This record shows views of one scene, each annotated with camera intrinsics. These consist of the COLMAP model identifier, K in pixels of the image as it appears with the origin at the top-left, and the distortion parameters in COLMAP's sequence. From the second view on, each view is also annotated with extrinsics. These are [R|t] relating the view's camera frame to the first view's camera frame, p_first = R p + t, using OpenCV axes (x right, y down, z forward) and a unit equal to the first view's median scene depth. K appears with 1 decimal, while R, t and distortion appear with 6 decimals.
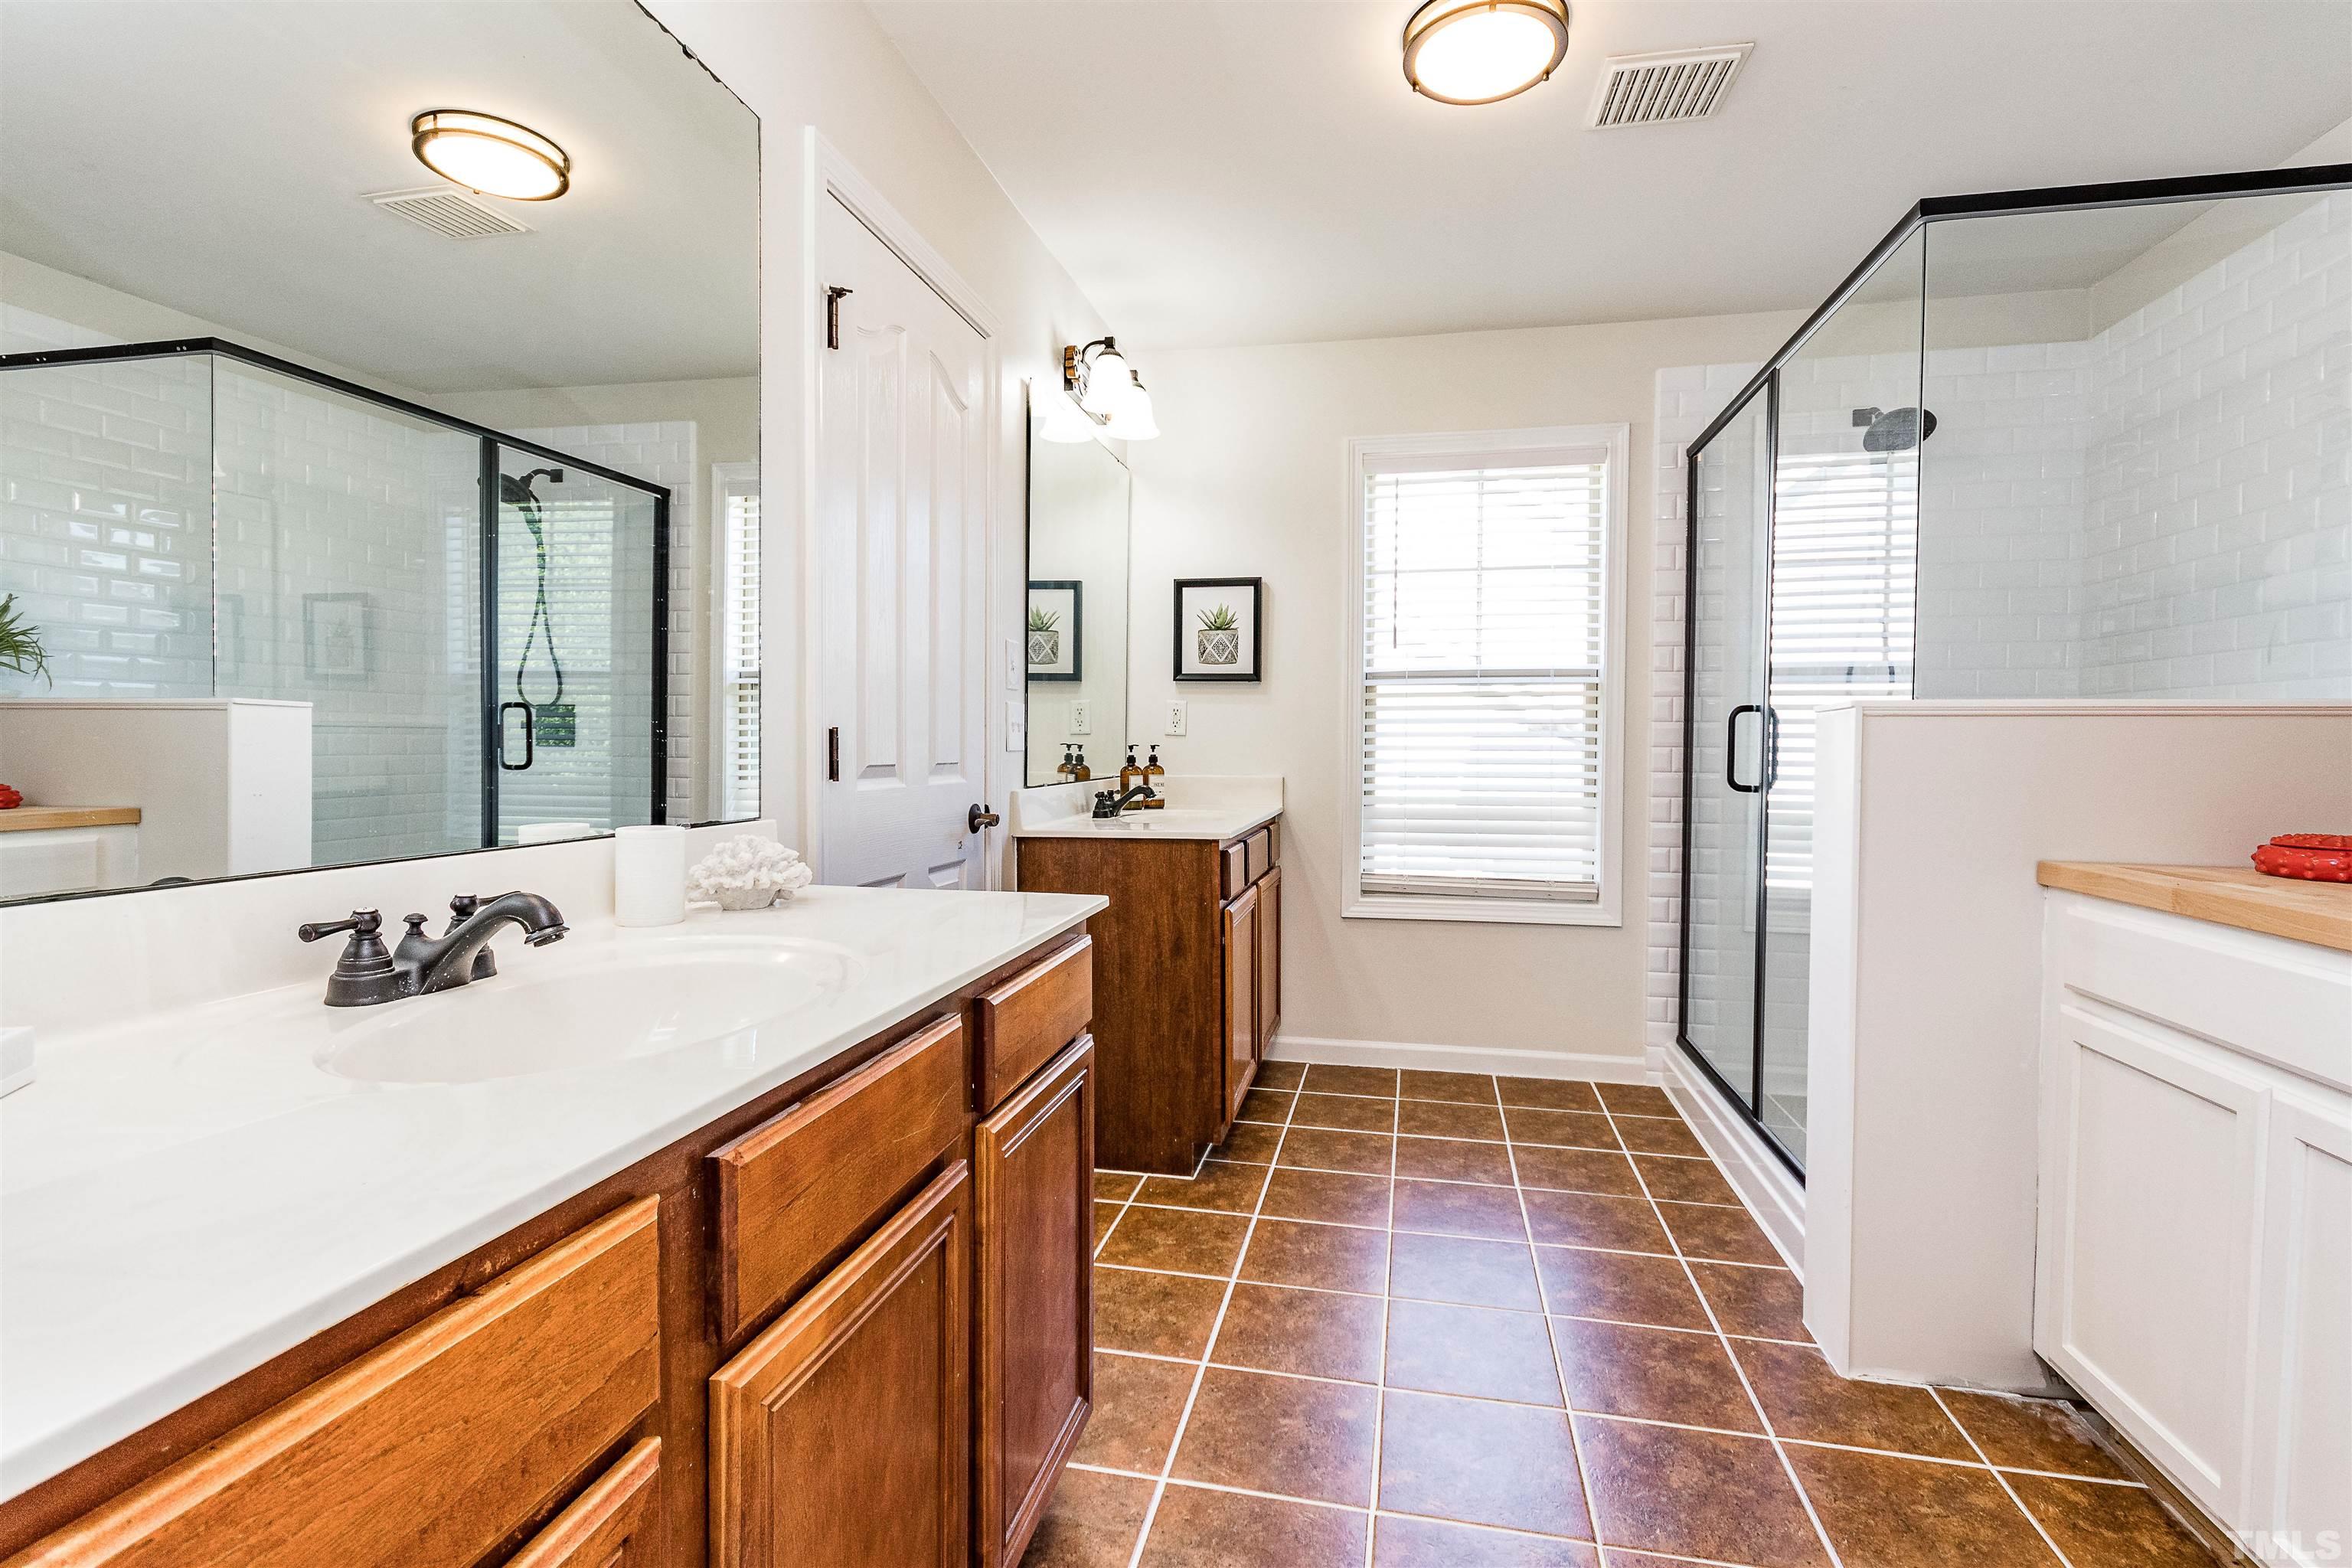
lens RADIAL K [[1076.5, 0, 1180.9], [0, 1076.5, 770.6], [0, 0, 1]] dist [-0.000817, -0.003277]
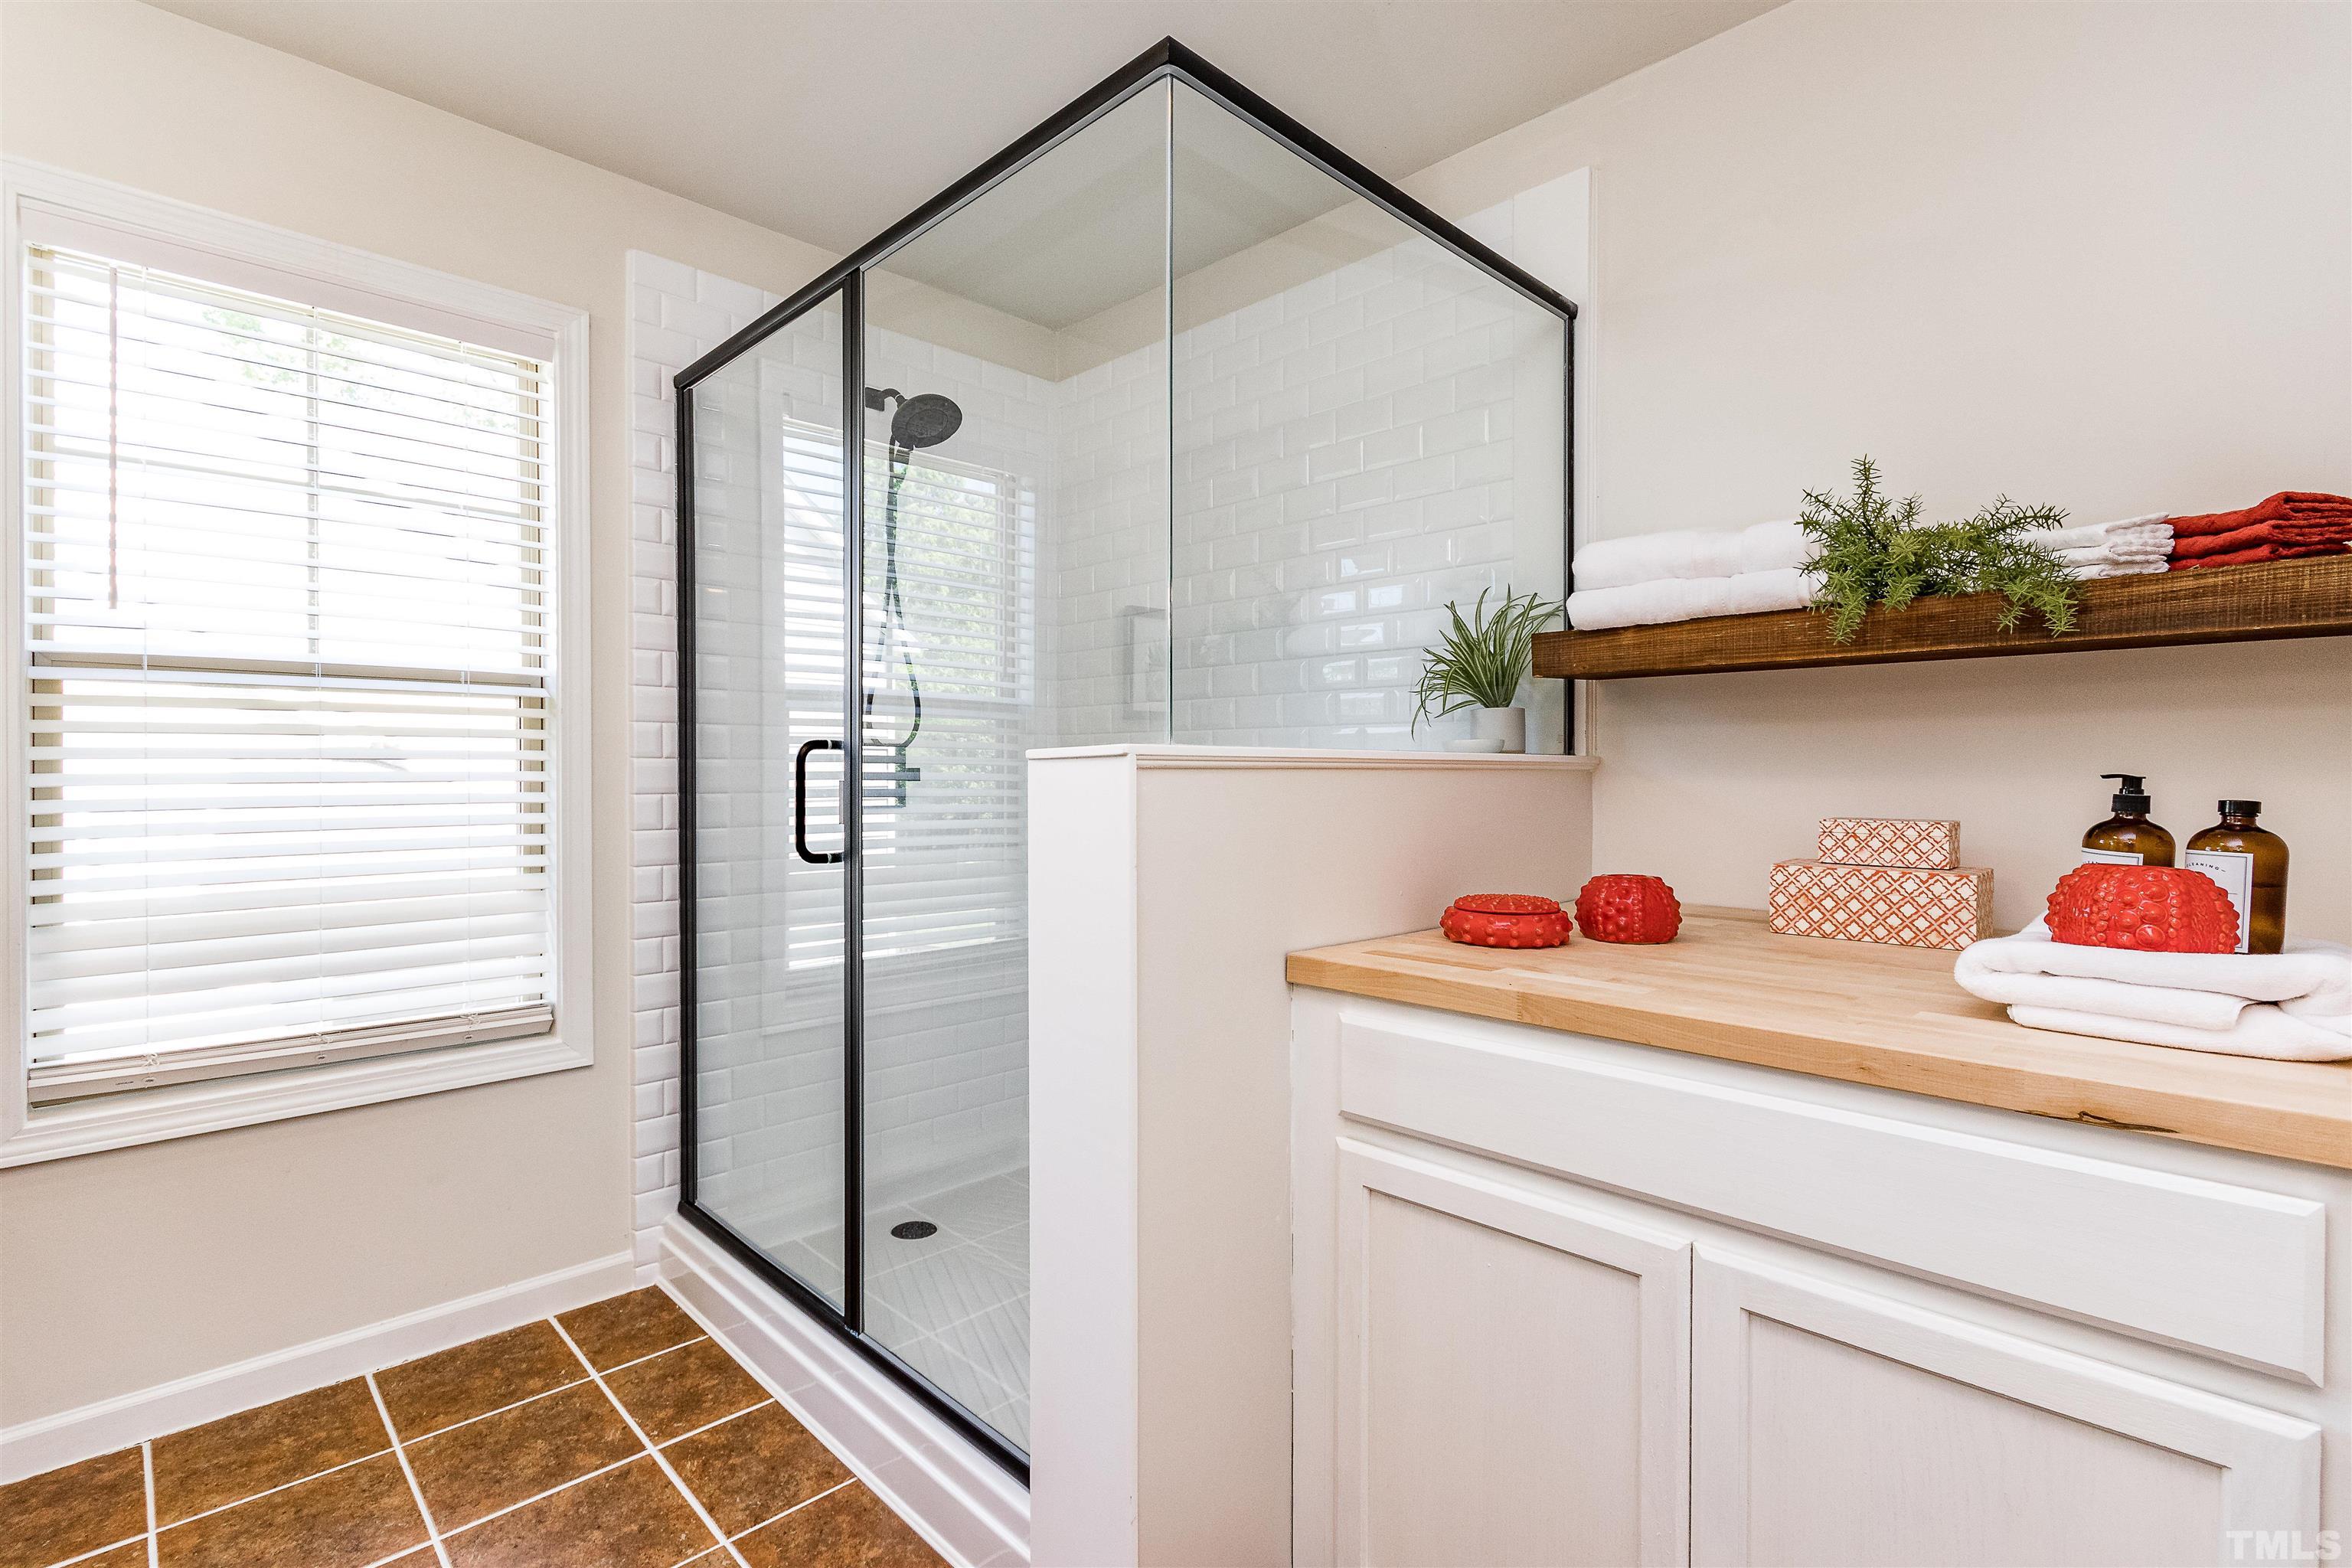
lens RADIAL K [[1076.5, 0, 1189.7], [0, 1076.5, 776.6], [0, 0, 1]] dist [-0.000817, -0.003277]
pose [[0.539903, -0.010532, 0.841661, 0.052890], [0.022823, 0.999737, -0.002130, -0.024346], [-0.841418, 0.020360, 0.540002, 0.340243]]
